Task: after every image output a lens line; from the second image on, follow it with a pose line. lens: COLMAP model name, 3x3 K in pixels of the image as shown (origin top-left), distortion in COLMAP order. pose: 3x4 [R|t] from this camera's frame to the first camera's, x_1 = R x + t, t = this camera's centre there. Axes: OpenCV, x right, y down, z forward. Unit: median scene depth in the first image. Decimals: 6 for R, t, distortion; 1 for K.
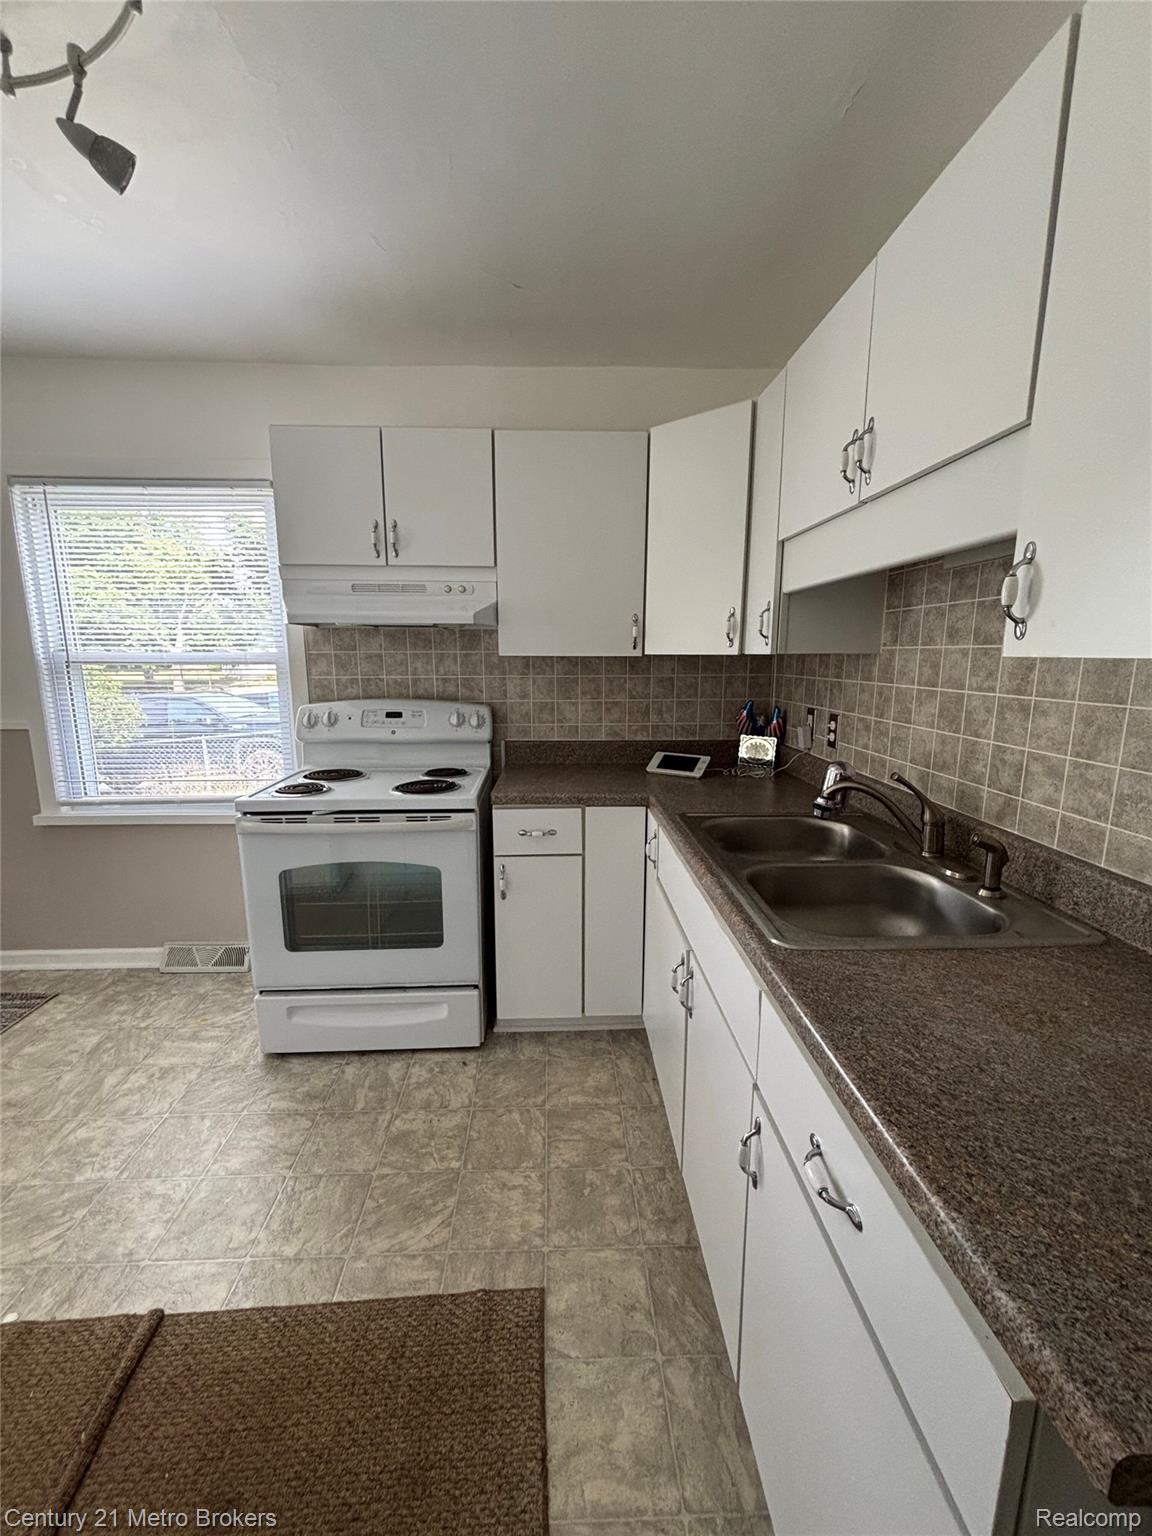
lens RADIAL K [[622.4, 0, 571.8], [0, 622.4, 768.1], [0, 0, 1]] dist [0.001167, 0.000055]
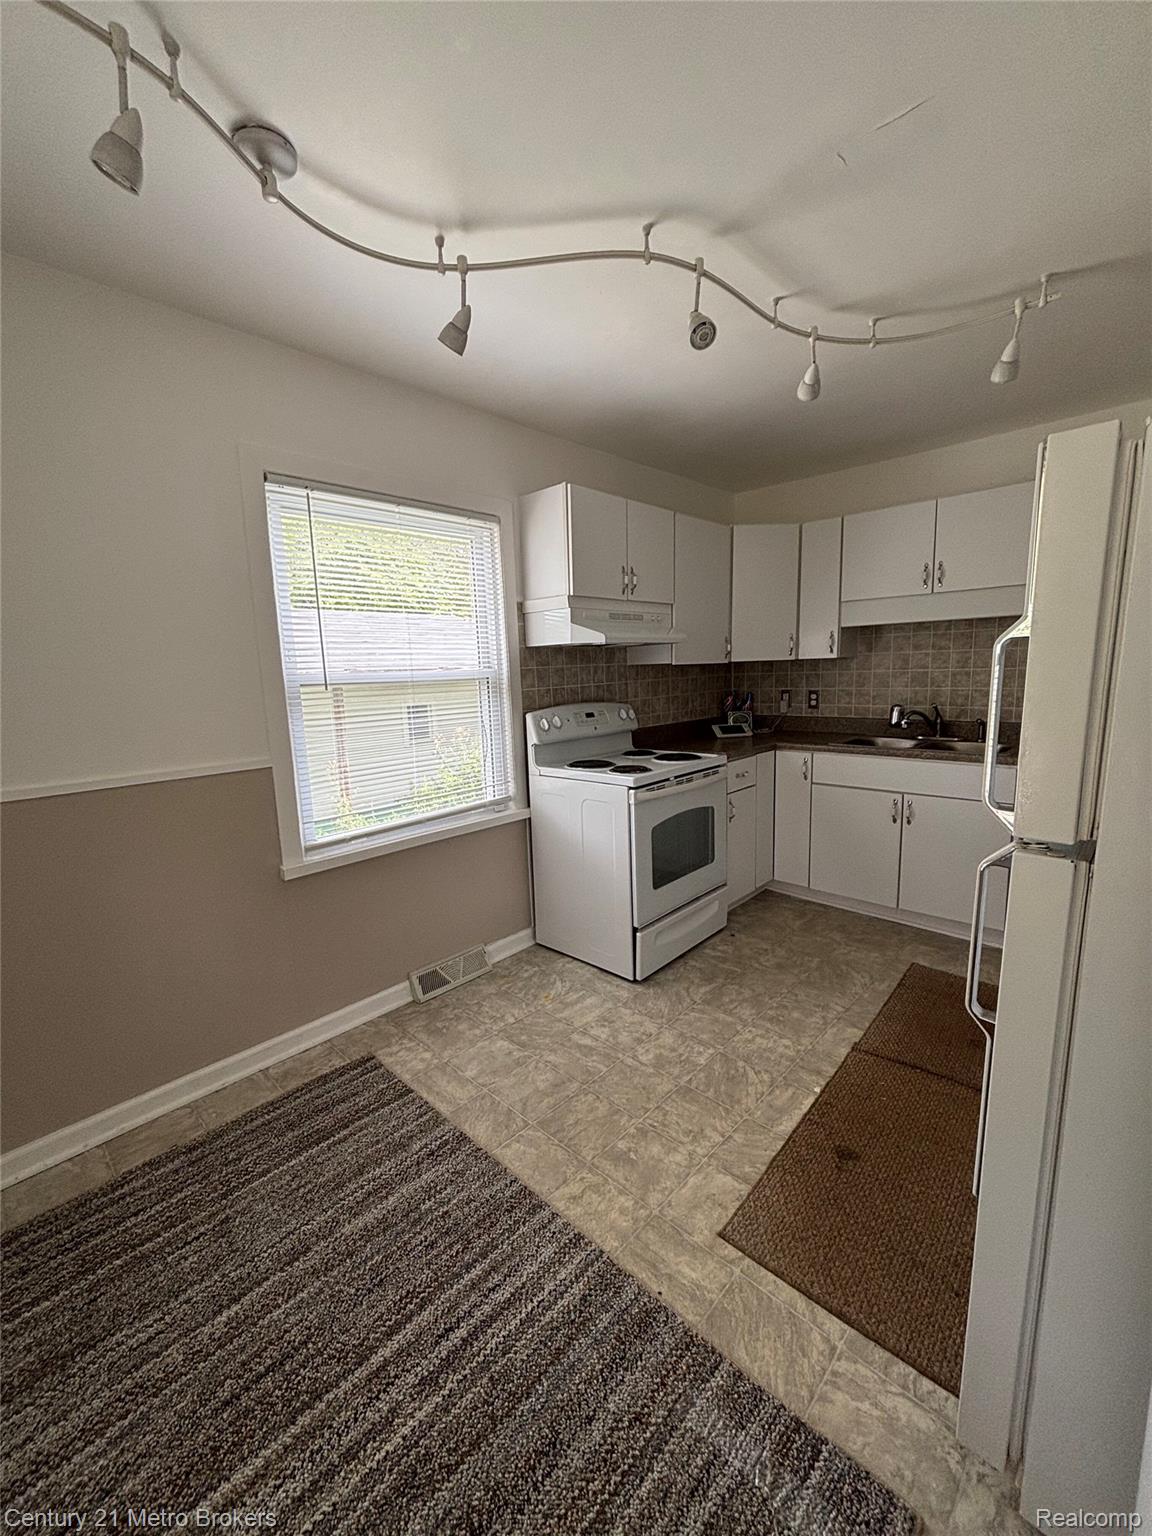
lens RADIAL K [[622.4, 0, 567.5], [0, 622.4, 770.4], [0, 0, 1]] dist [0.001167, 0.000055]
pose [[0.717833, -0.137517, 0.682499, -1.513843], [0.160726, 0.986551, 0.029734, -0.024963], [-0.677409, 0.088351, 0.730282, 0.153800]]
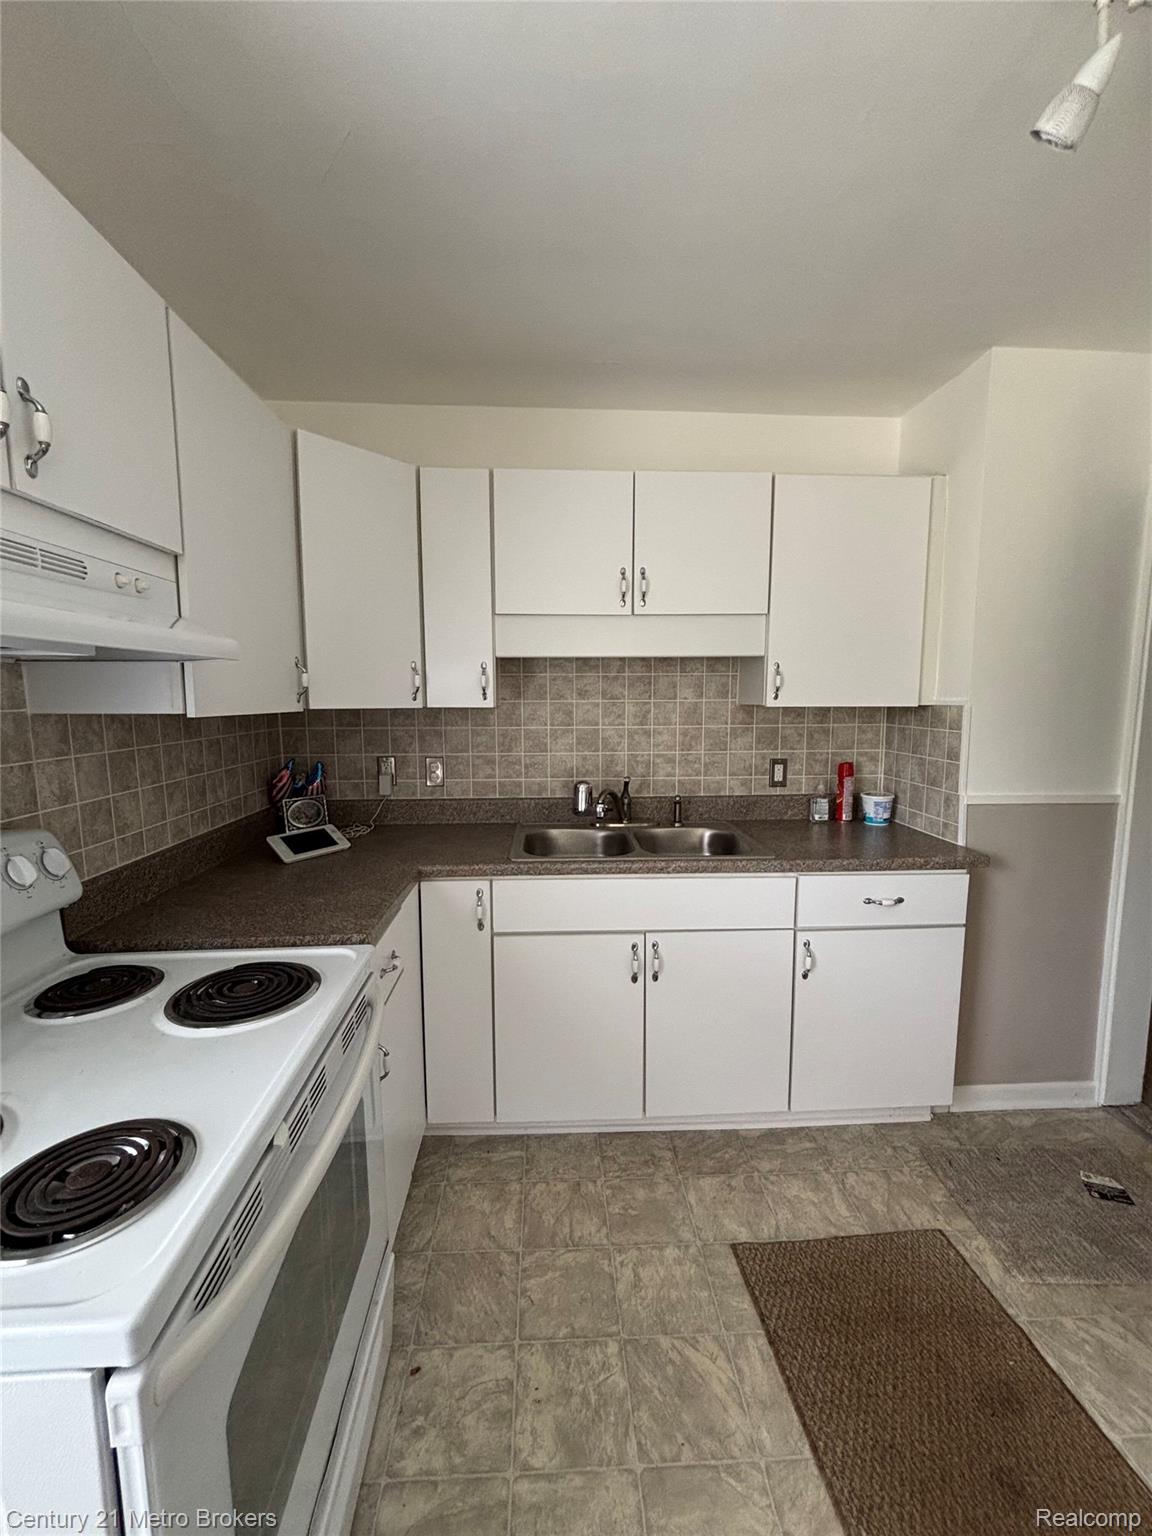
lens RADIAL K [[622.4, 0, 573.8], [0, 622.4, 765.6], [0, 0, 1]] dist [0.001167, 0.000055]
pose [[-0.019129, -0.108947, 0.993863, -0.769940], [0.184529, 0.976584, 0.110604, -0.159104], [-0.982641, 0.185513, 0.001423, 0.783122]]
